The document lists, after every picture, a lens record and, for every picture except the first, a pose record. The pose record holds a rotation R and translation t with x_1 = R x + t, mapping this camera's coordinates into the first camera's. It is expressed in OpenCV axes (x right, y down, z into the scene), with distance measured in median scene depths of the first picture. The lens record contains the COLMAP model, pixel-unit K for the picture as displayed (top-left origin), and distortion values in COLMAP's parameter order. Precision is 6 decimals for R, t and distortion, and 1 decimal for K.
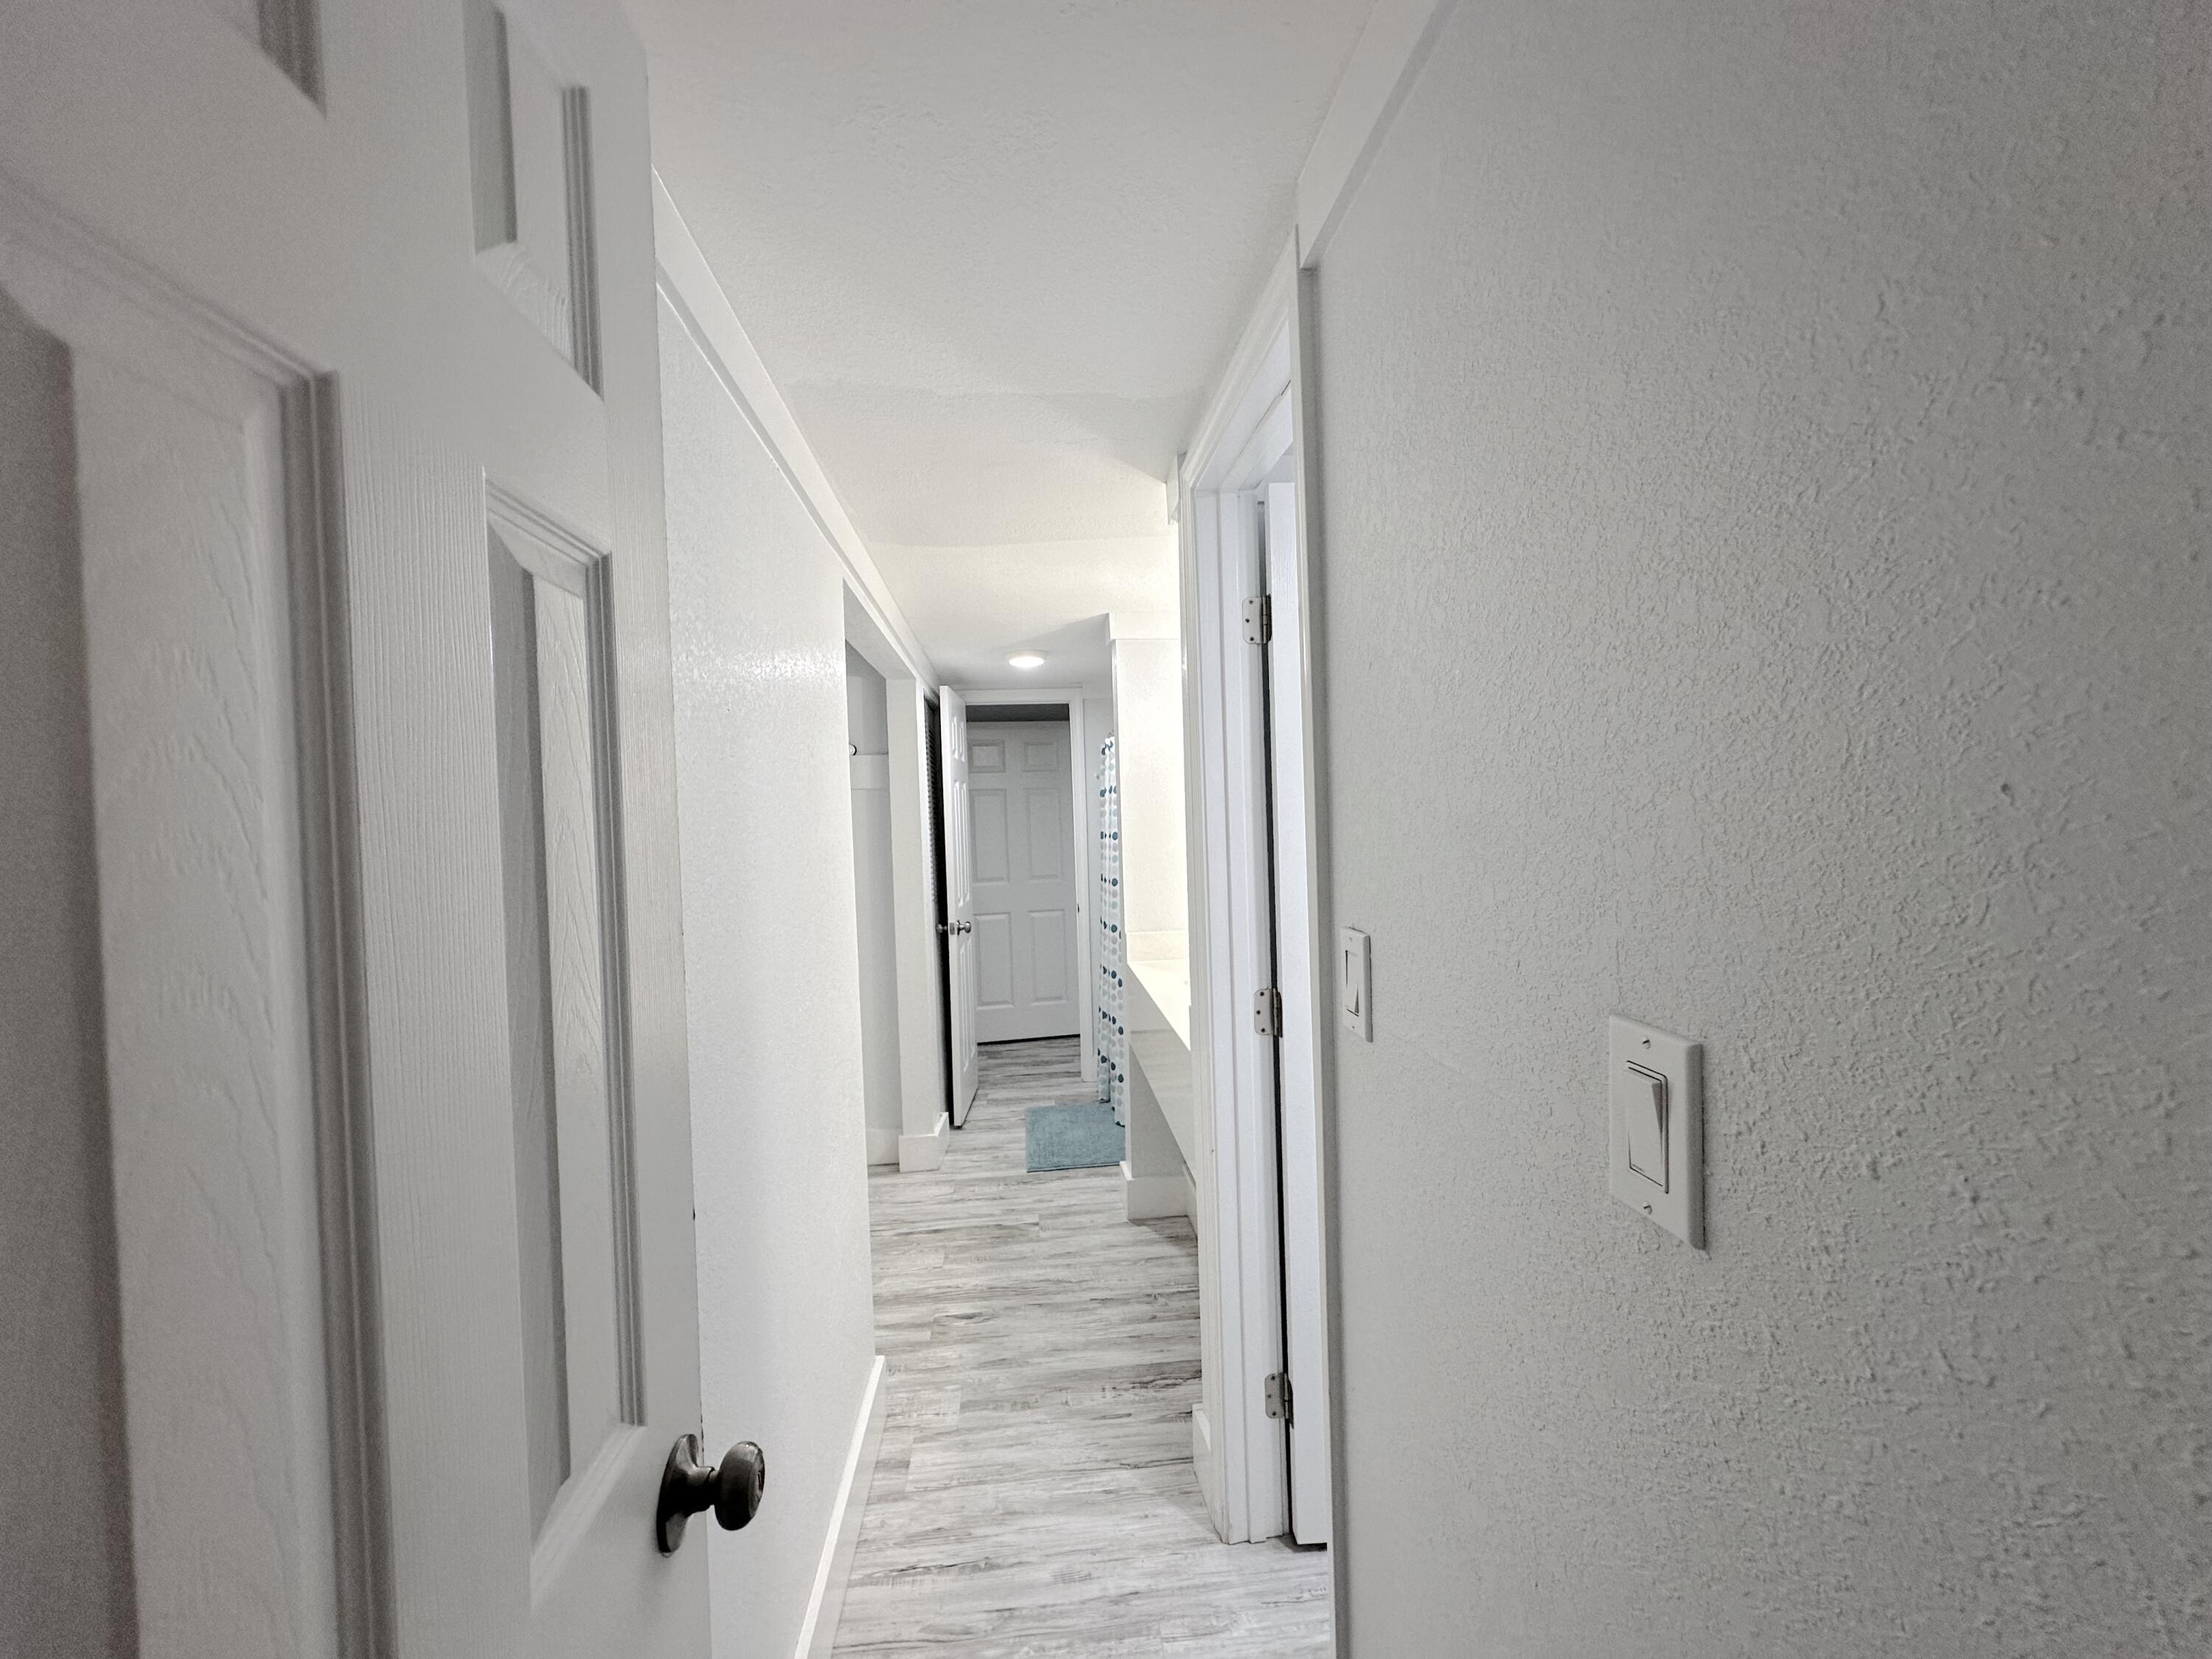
lens RADIAL K [[884.2, 0, 1110.6], [0, 884.2, 832.1], [0, 0, 1]] dist [-0.001215, 0.000875]
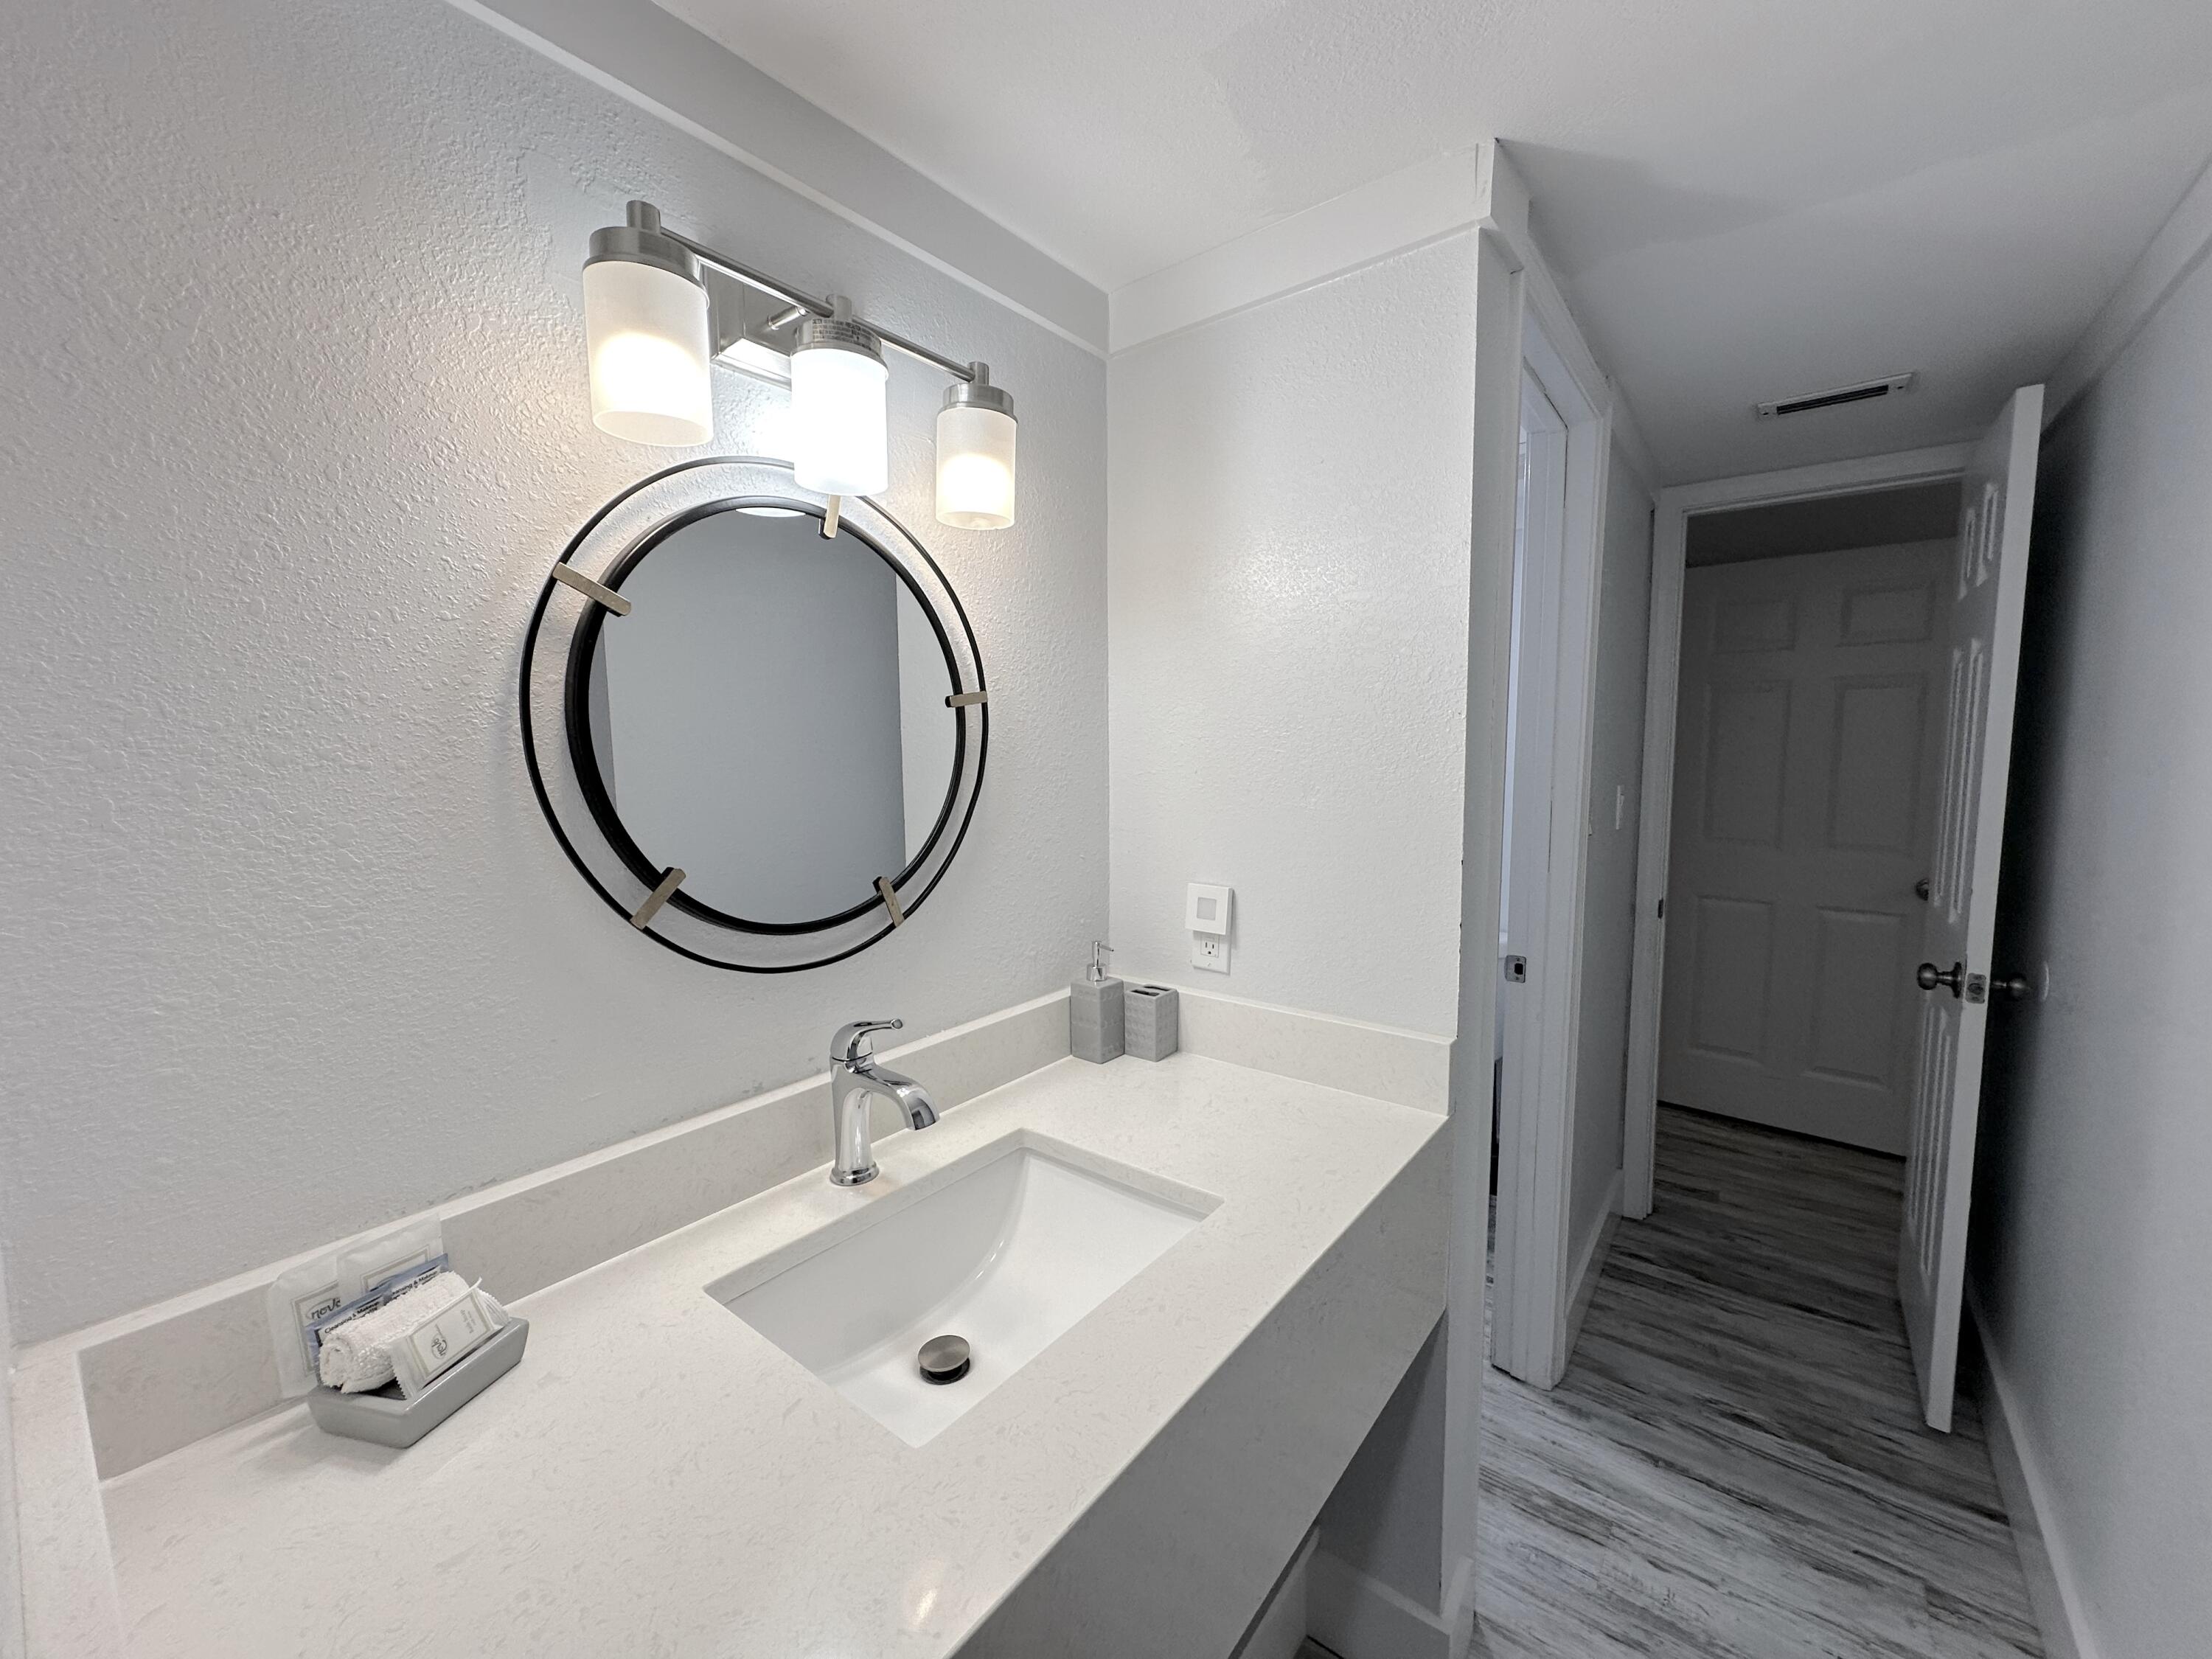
lens RADIAL K [[884.2, 0, 1105.2], [0, 884.2, 827.1], [0, 0, 1]] dist [-0.001215, 0.000875]
pose [[-0.722971, -0.031740, 0.690149, -0.165094], [0.036056, 0.995849, 0.083570, -0.013752], [-0.689937, 0.085303, -0.718826, 1.697260]]
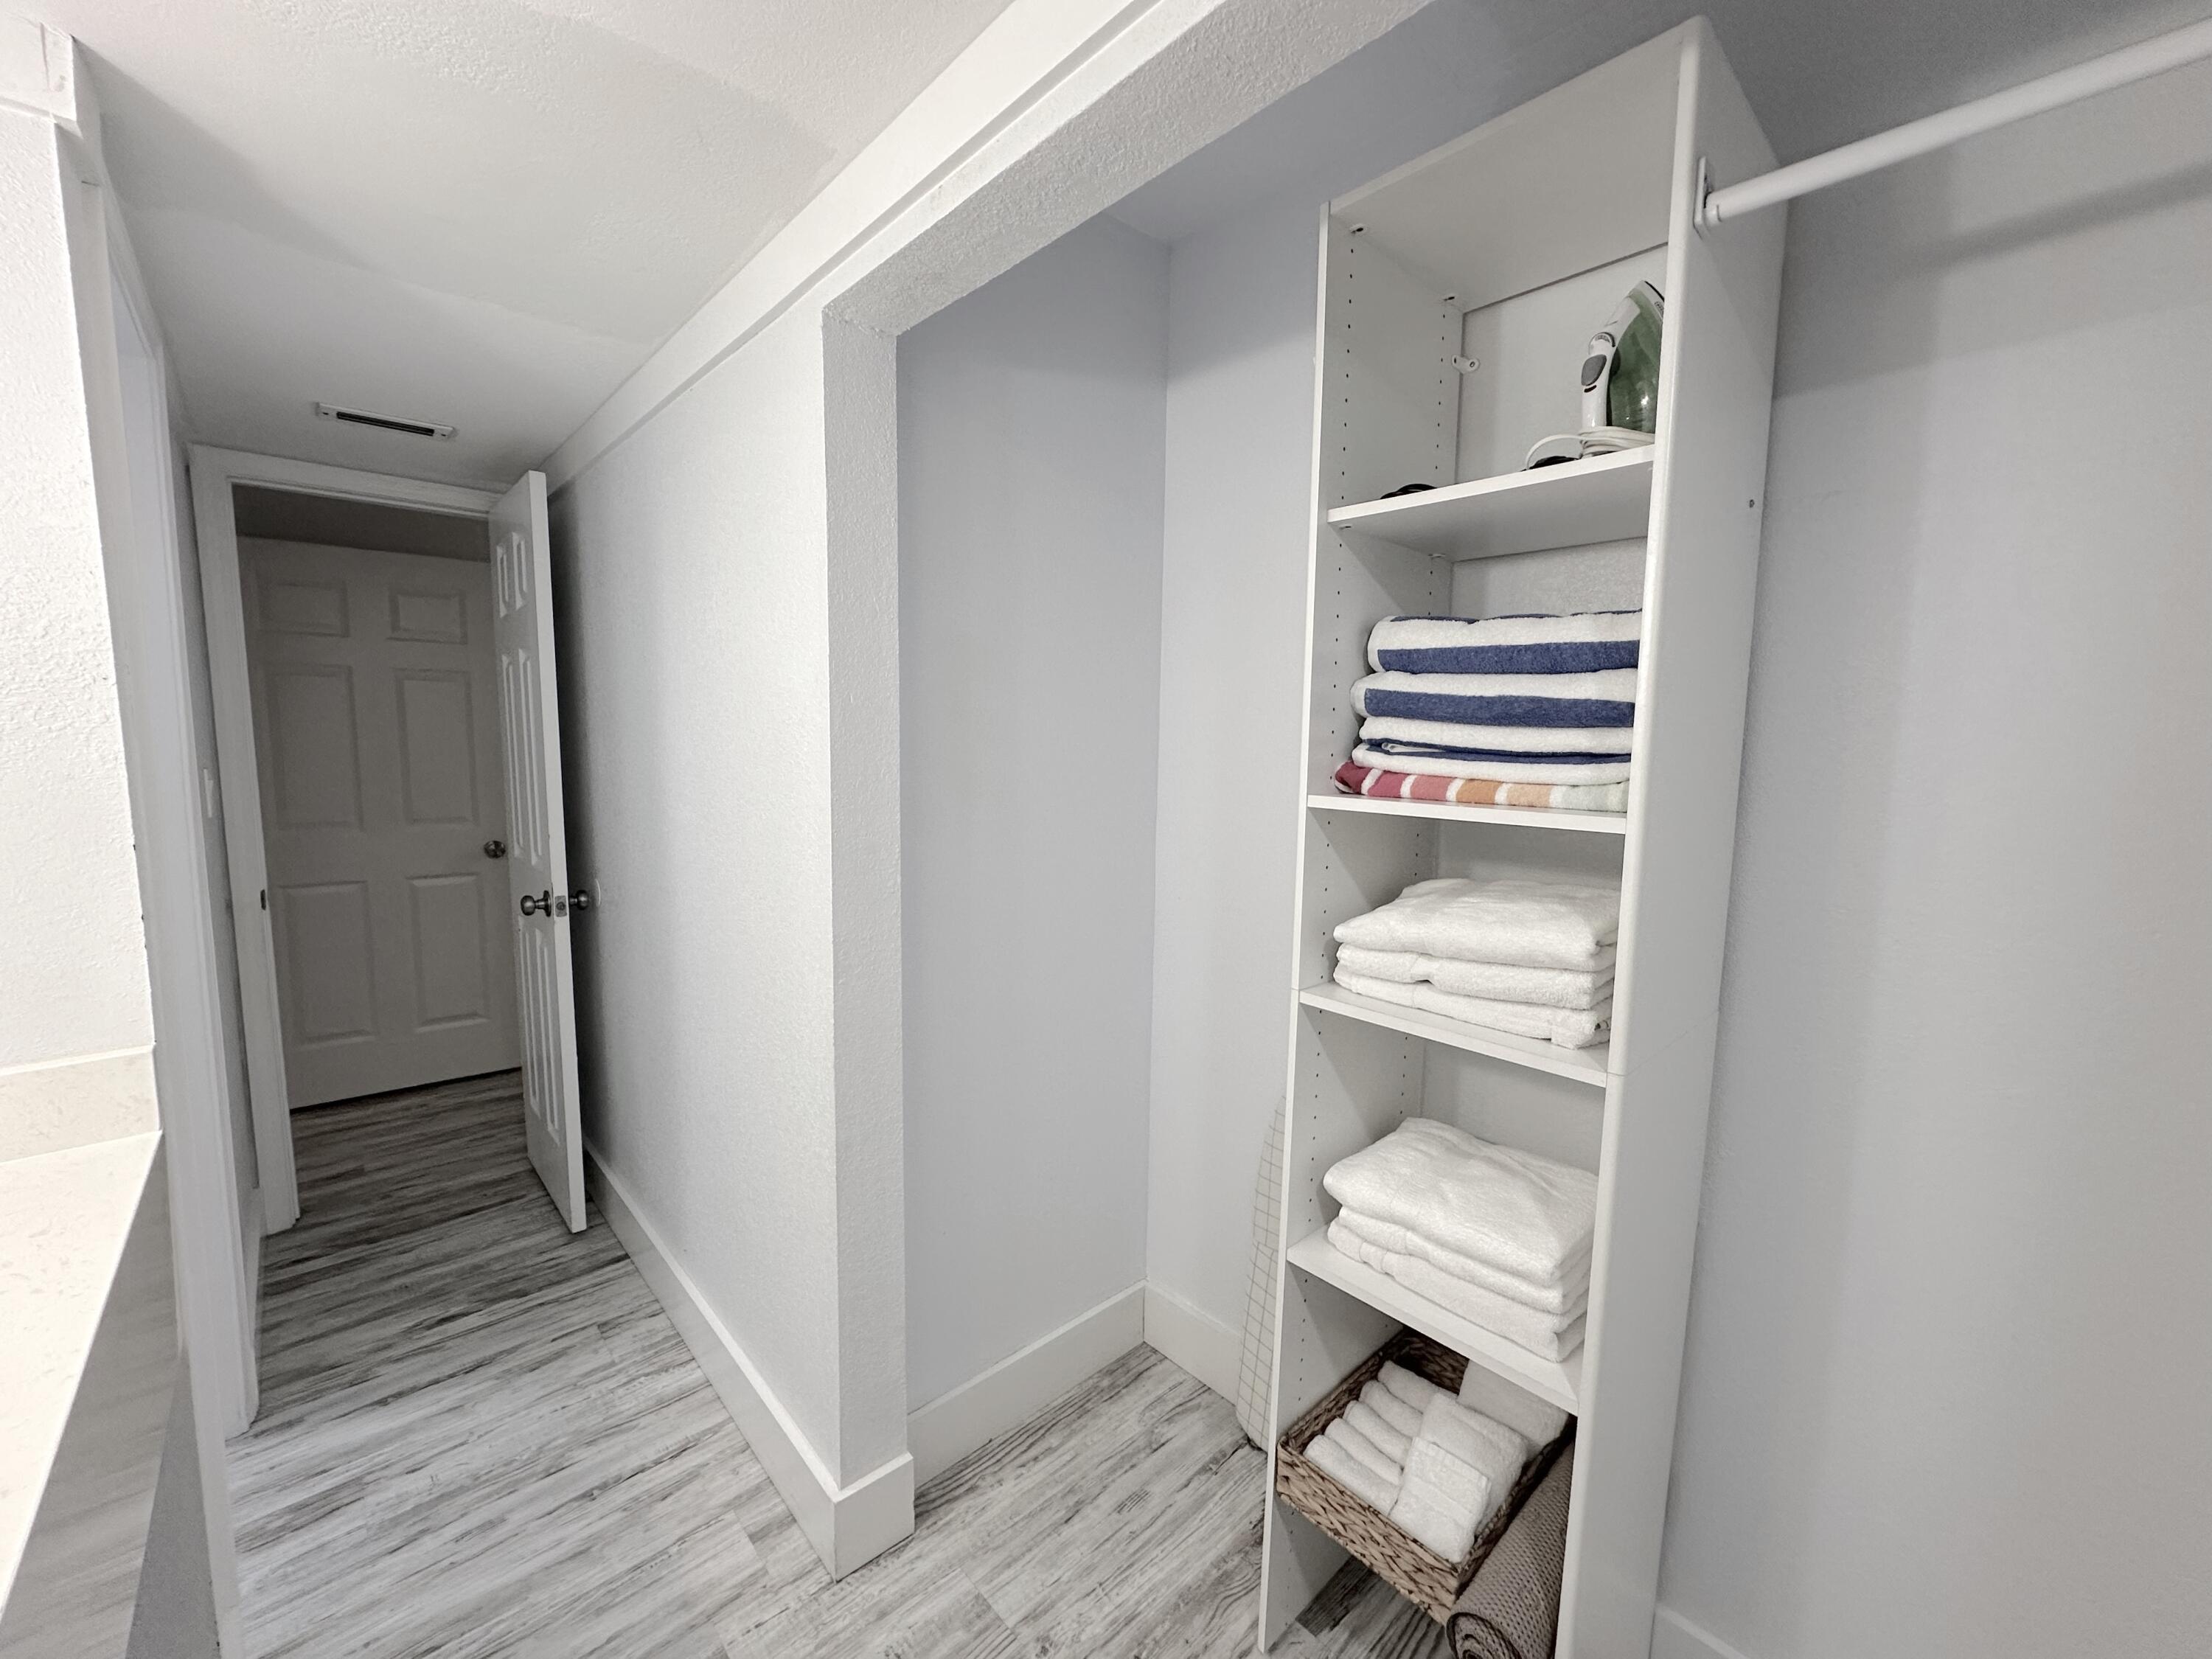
lens RADIAL K [[884.2, 0, 1107.4], [0, 884.2, 831.0], [0, 0, 1]] dist [-0.001215, 0.000875]
pose [[-0.801742, 0.084053, -0.591731, -0.076963], [0.004973, 0.990965, 0.134025, -0.009618], [0.597650, 0.104511, -0.794916, 1.891059]]
